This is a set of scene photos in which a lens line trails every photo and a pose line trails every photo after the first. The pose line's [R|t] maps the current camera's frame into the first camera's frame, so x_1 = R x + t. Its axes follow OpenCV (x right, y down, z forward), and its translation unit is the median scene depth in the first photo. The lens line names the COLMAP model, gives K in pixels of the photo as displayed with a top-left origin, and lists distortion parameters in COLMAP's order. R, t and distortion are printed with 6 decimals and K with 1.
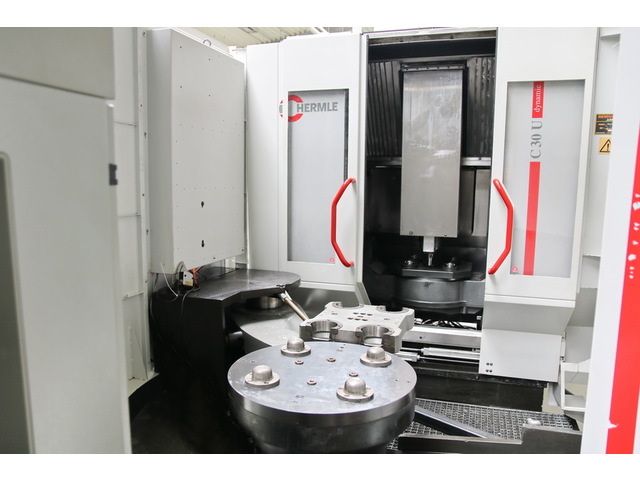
lens RADIAL K [[497.7, 0, 317.2], [0, 497.7, 252.9], [0, 0, 1]] dist [-0.125868, 0.106524]
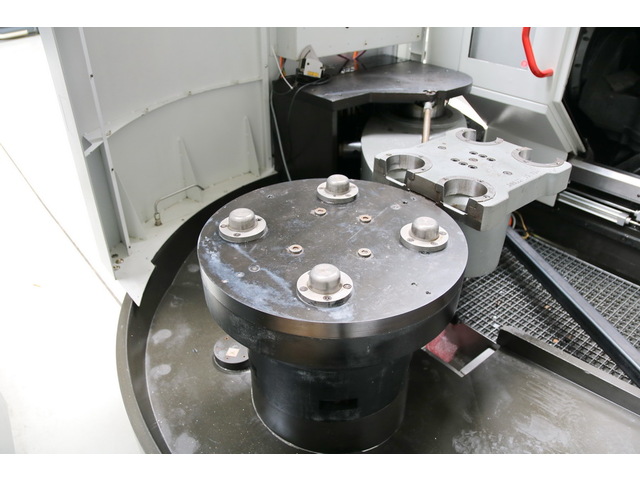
lens RADIAL K [[495.7, 0, 320.7], [0, 495.7, 247.0], [0, 0, 1]] dist [-0.123286, 0.110965]
pose [[0.849823, 0.279549, -0.446826, 0.175100], [-0.071624, 0.901144, 0.427562, -0.024738], [0.522179, -0.331348, 0.785835, 0.240312]]
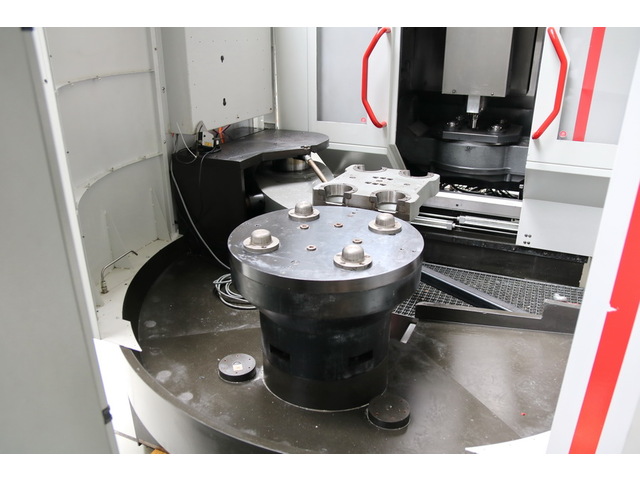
lens RADIAL K [[507.4, 0, 319.8], [0, 507.4, 246.9], [0, 0, 1]] dist [-0.125575, 0.116185]
pose [[0.994351, 0.031529, -0.101351, 0.055009], [-0.004489, 0.966502, 0.256619, 0.002706], [0.106046, -0.254714, 0.961184, 0.024845]]
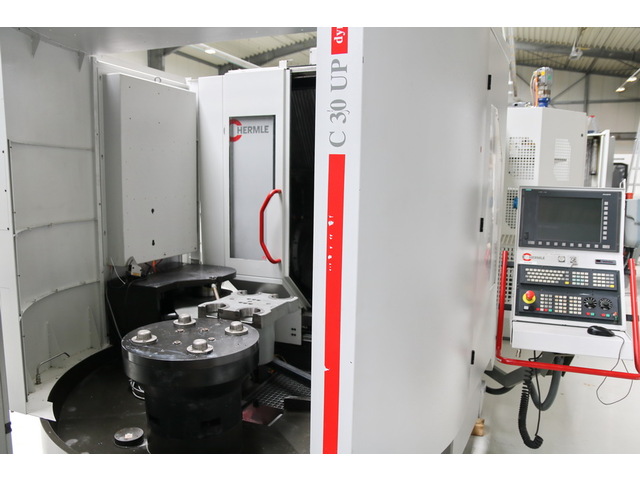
lens RADIAL K [[497.7, 0, 317.2], [0, 497.7, 252.9], [0, 0, 1]] dist [-0.125868, 0.106524]
pose [[0.998211, 0.014463, -0.058015, 0.243419], [-0.014262, 0.999891, 0.003886, -0.003489], [0.058065, -0.003052, 0.998308, -0.199293]]
